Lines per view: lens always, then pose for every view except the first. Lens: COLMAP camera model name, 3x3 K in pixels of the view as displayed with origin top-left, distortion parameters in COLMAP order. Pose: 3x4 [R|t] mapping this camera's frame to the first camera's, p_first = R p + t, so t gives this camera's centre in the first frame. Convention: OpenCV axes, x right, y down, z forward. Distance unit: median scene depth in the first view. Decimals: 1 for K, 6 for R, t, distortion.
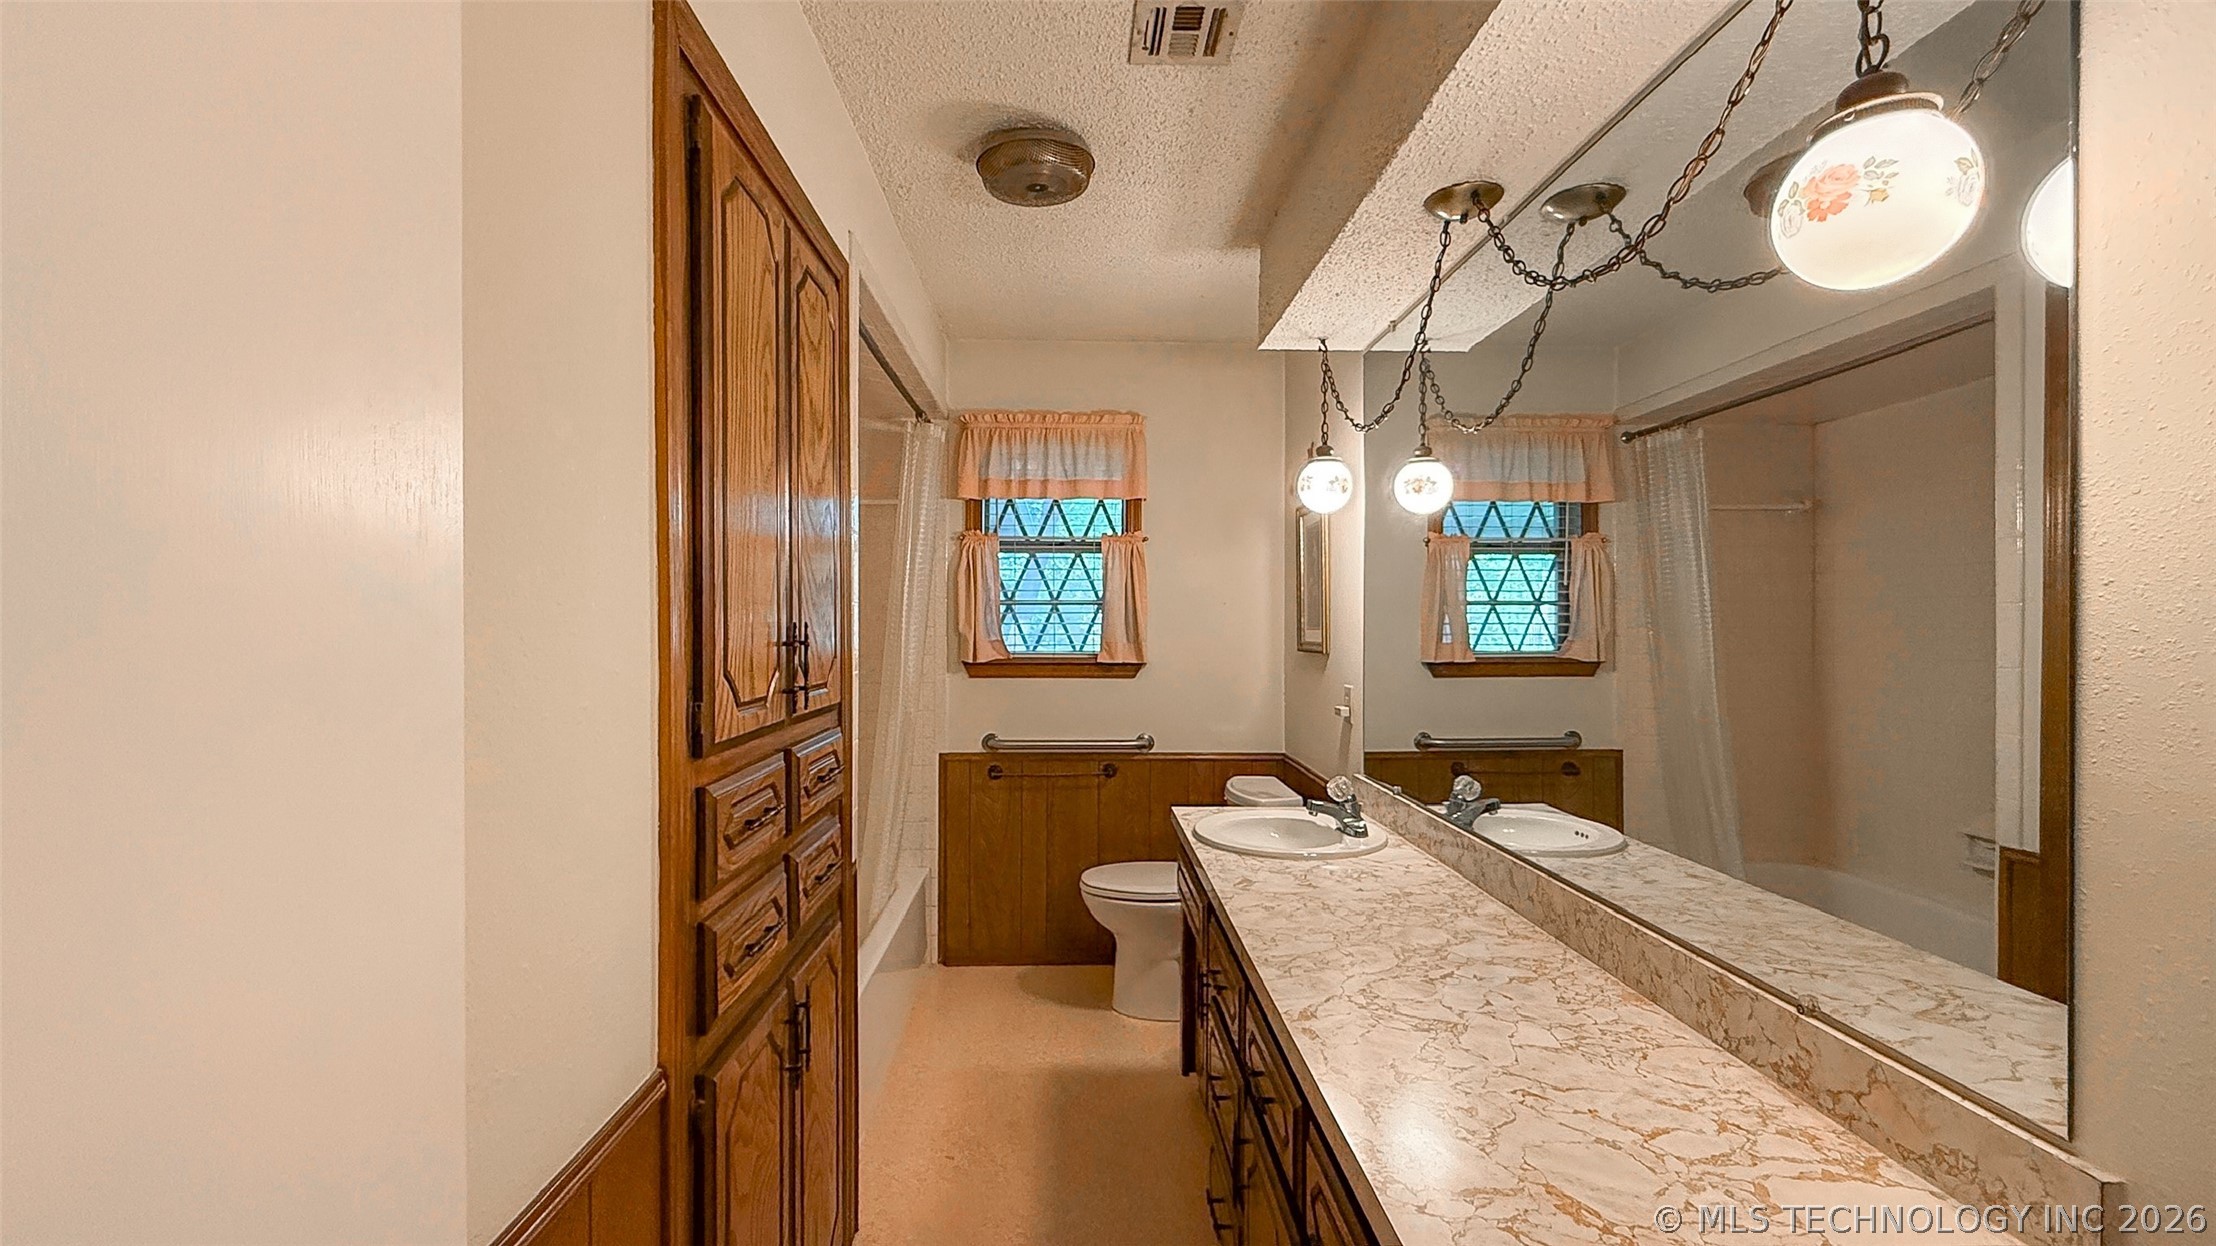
lens RADIAL K [[896.5, 0, 1077.2], [0, 896.5, 623.1], [0, 0, 1]] dist [-0.002526, -0.000367]
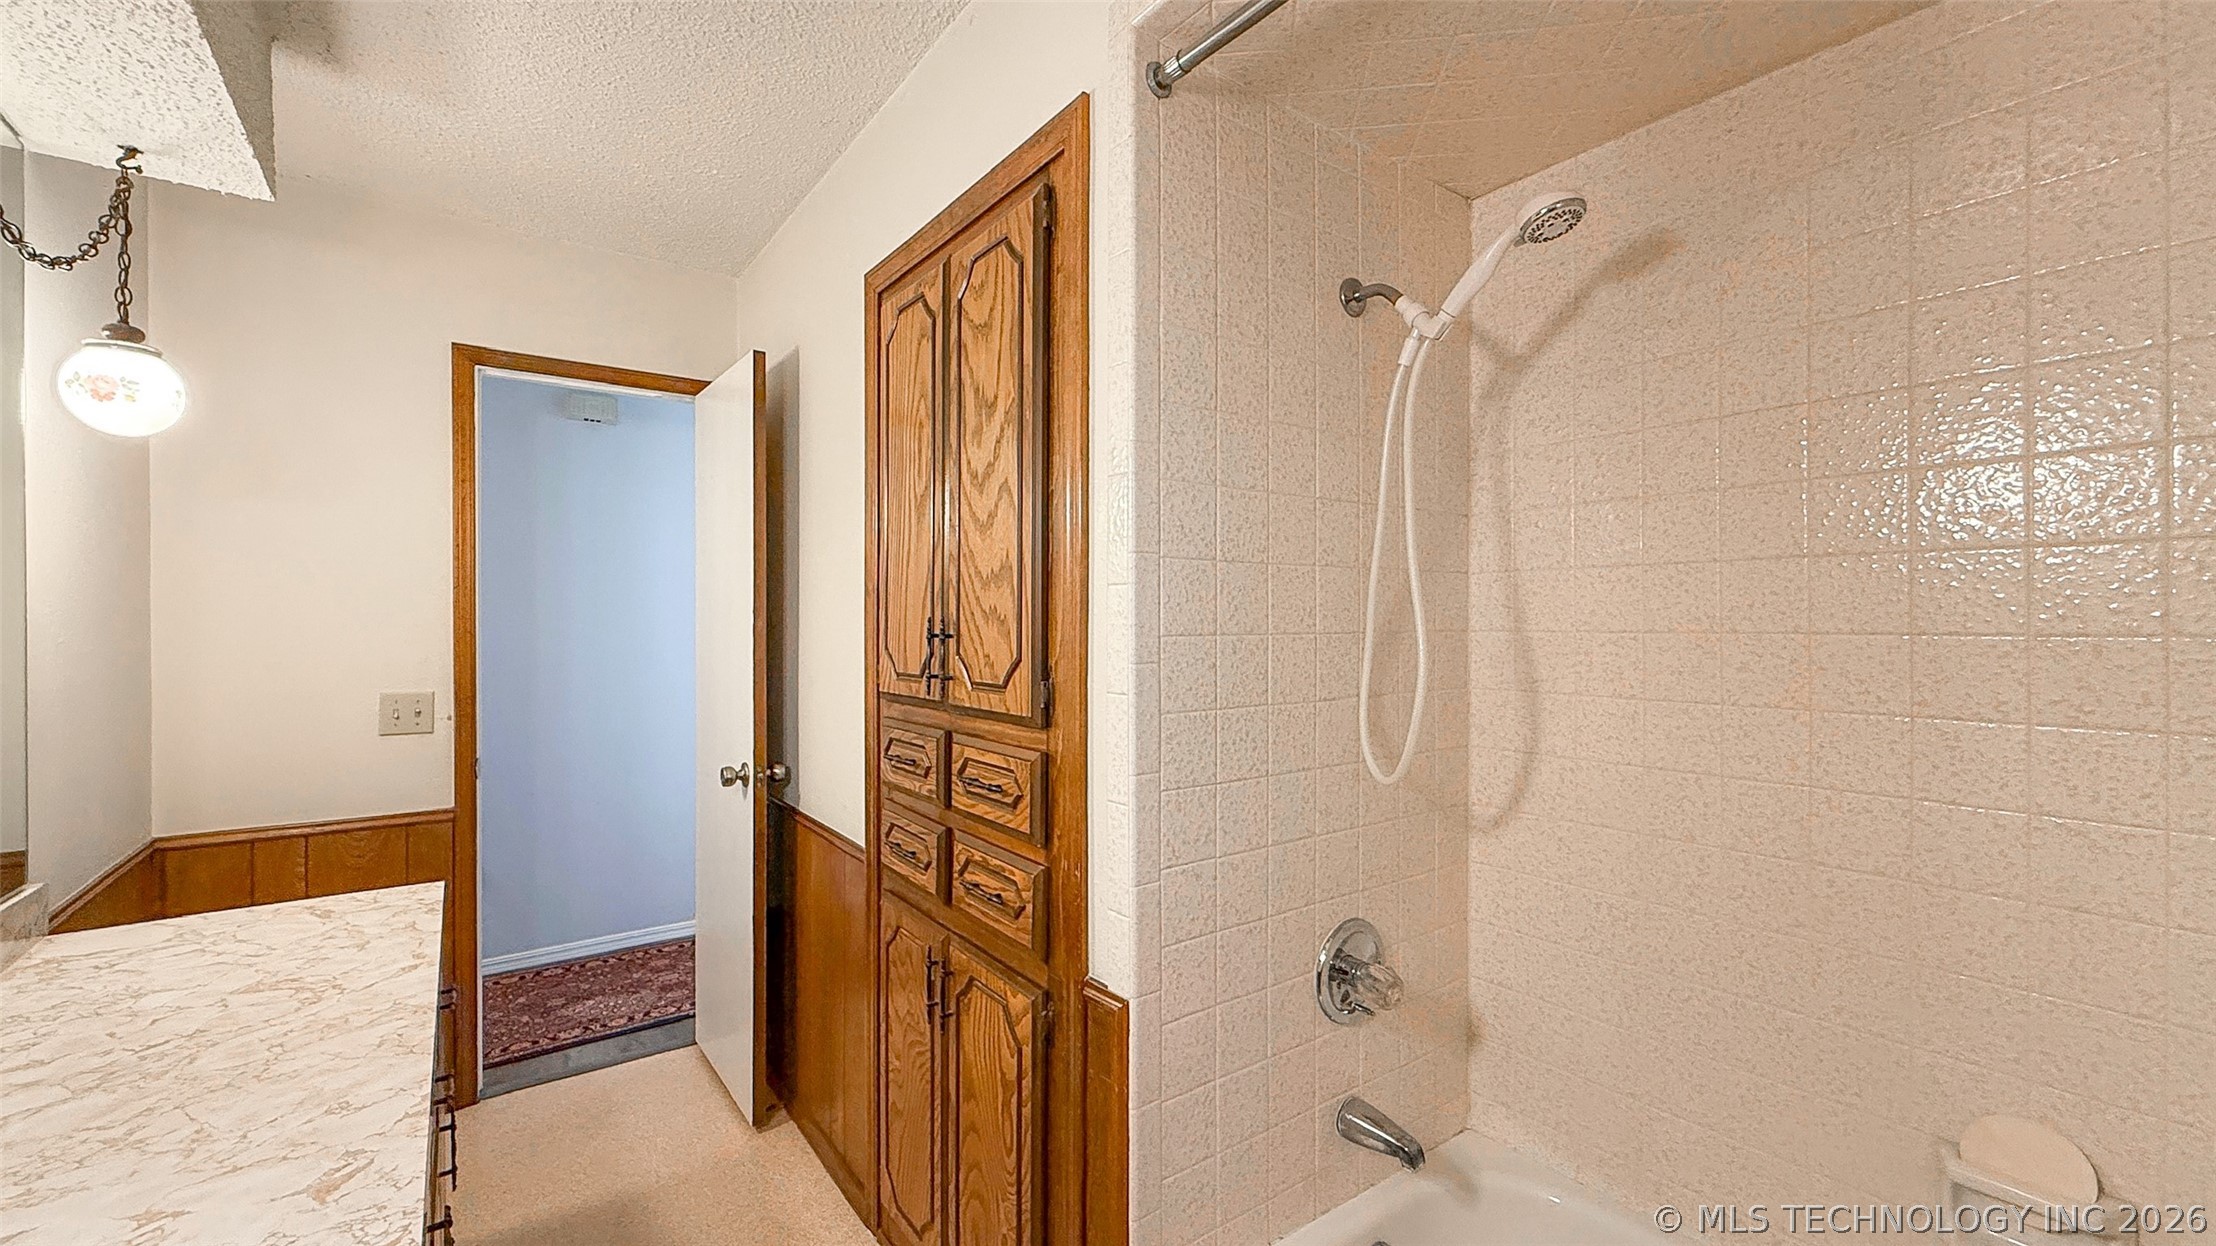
lens RADIAL K [[897.0, 0, 1108.0], [0, 897.0, 623.0], [0, 0, 1]] dist [-0.001255, -0.000092]
pose [[-0.813437, 0.006265, -0.581619, 0.166502], [0.002552, 0.999971, 0.007203, 0.003999], [0.581647, 0.004375, -0.813430, 2.027654]]
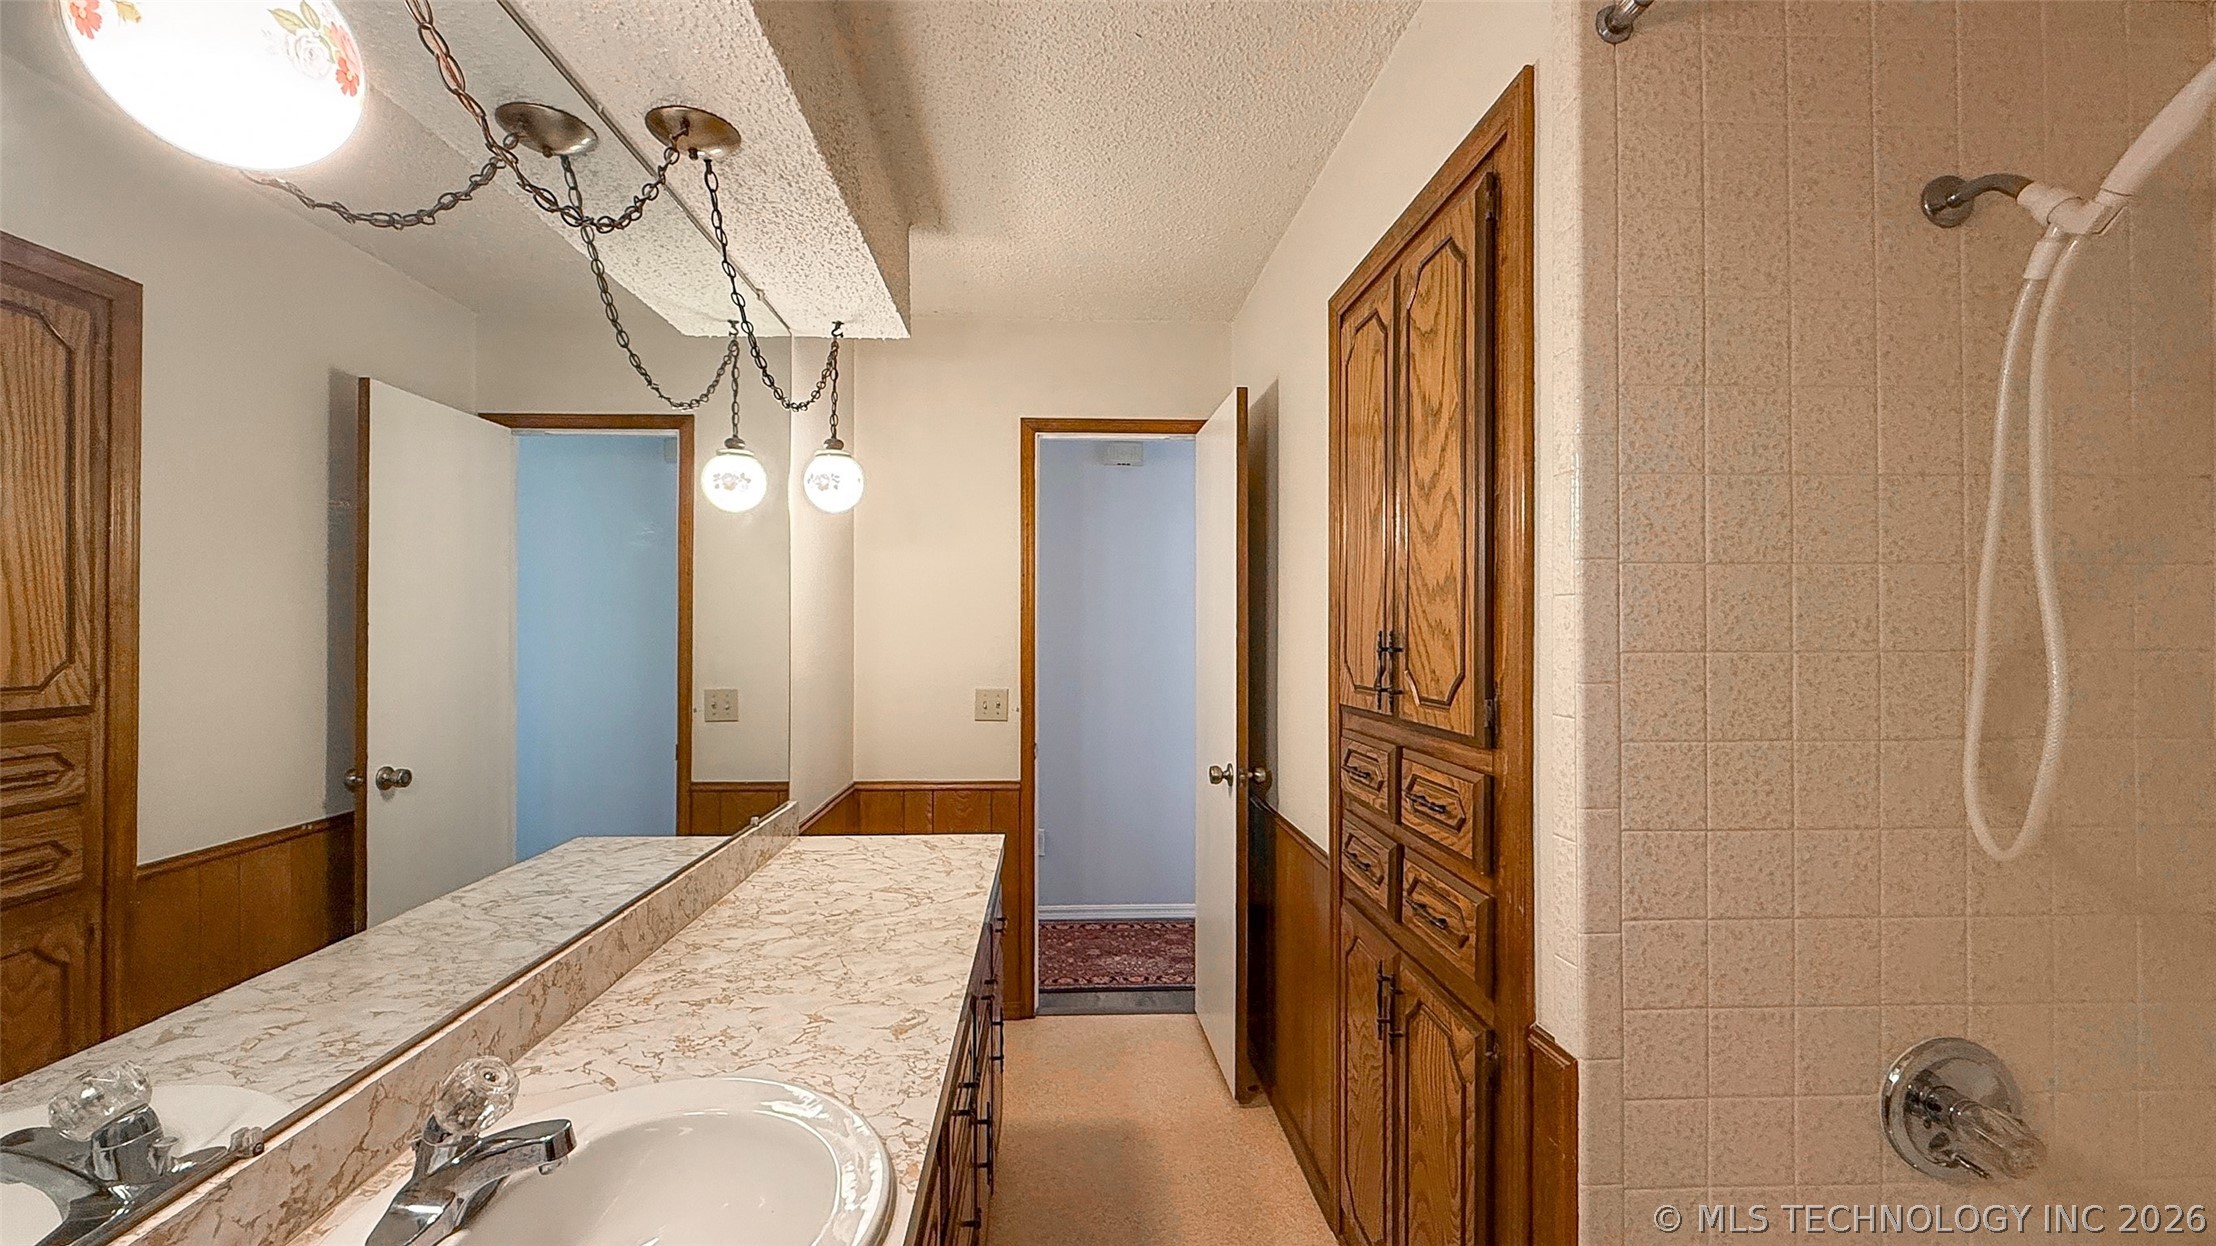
lens RADIAL K [[896.5, 0, 1077.2], [0, 896.5, 623.1], [0, 0, 1]] dist [-0.002526, -0.000367]
pose [[-0.999747, 0.003604, -0.022219, 0.097309], [0.003821, 0.999946, -0.009706, 0.003828], [0.022183, -0.009788, -0.999706, 2.101328]]
